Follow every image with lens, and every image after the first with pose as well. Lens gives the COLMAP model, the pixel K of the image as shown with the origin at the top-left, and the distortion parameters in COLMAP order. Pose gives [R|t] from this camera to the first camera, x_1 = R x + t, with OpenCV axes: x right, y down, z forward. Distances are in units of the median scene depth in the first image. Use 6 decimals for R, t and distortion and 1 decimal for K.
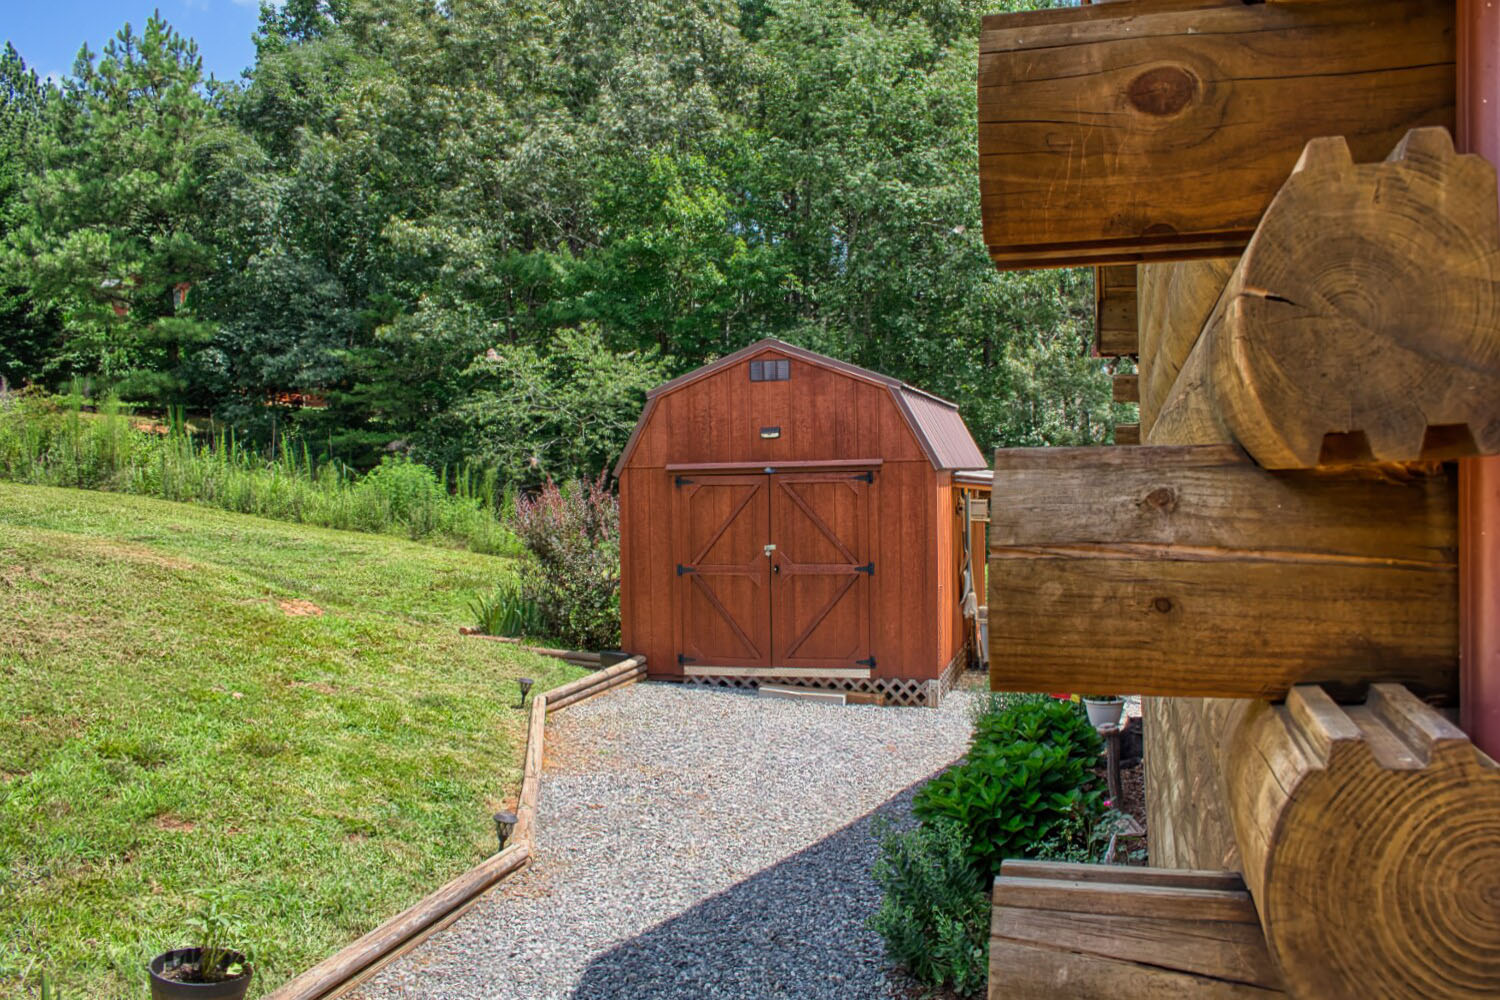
lens RADIAL K [[1270.5, 0, 750.0], [0, 1270.5, 500.0], [0, 0, 1]] dist [-0.164578, 0.109114]
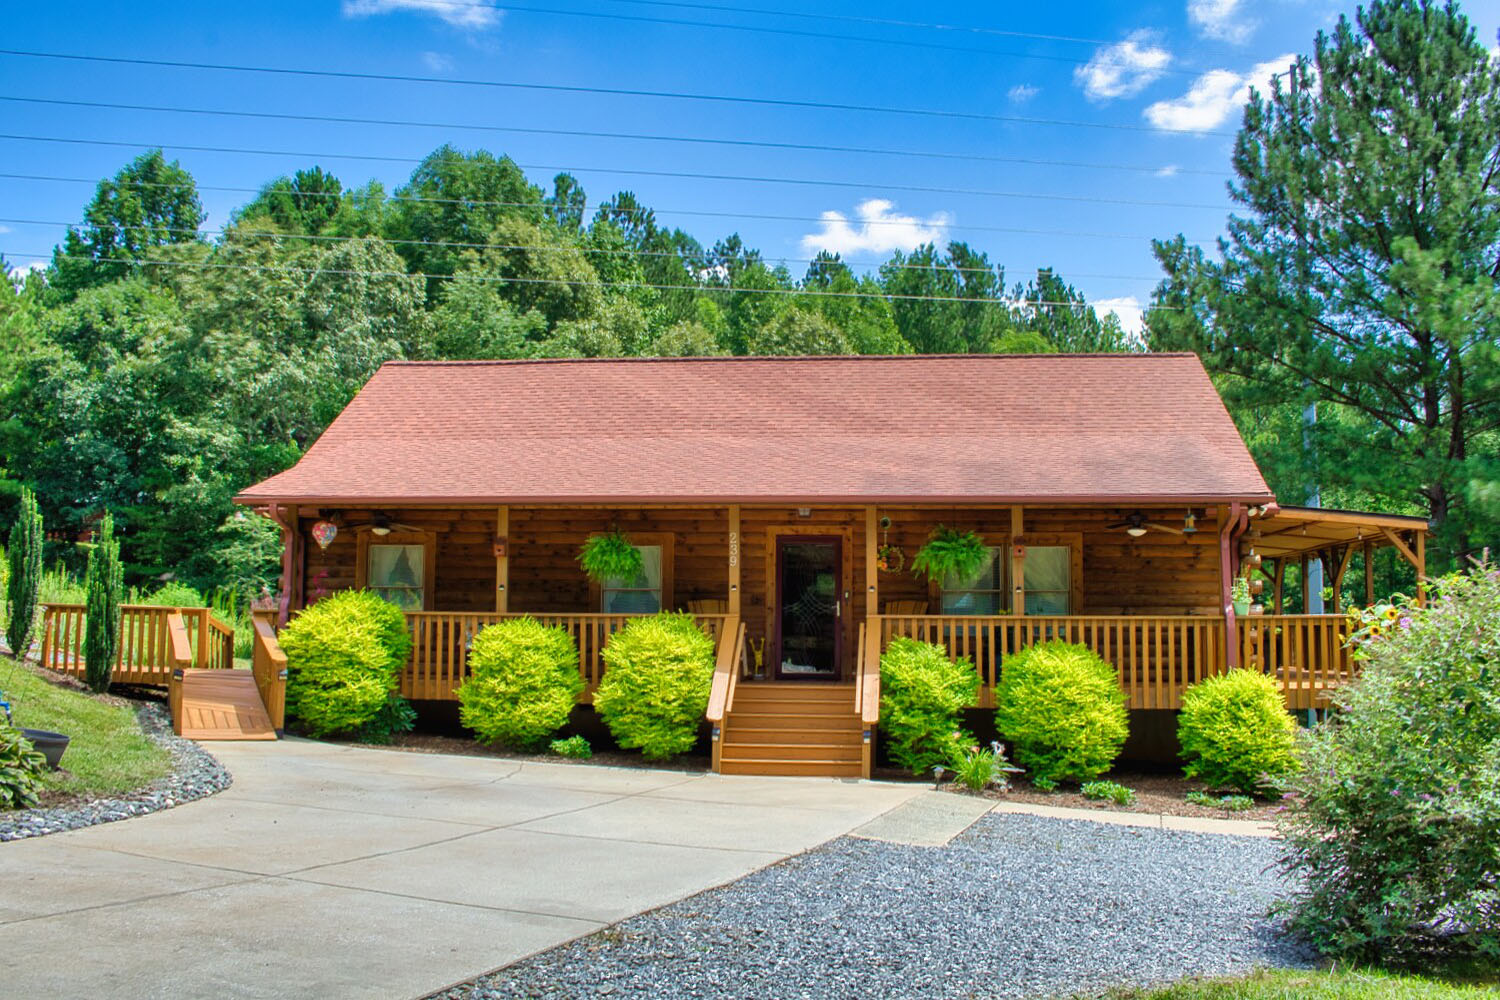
lens RADIAL K [[1270.5, 0, 750.0], [0, 1270.5, 500.0], [0, 0, 1]] dist [-0.164578, 0.109114]
pose [[0.980893, 0.034876, 0.191399, 0.097741], [-0.012638, 0.993146, -0.116197, 0.024222], [-0.194139, 0.111558, 0.974610, -0.502074]]
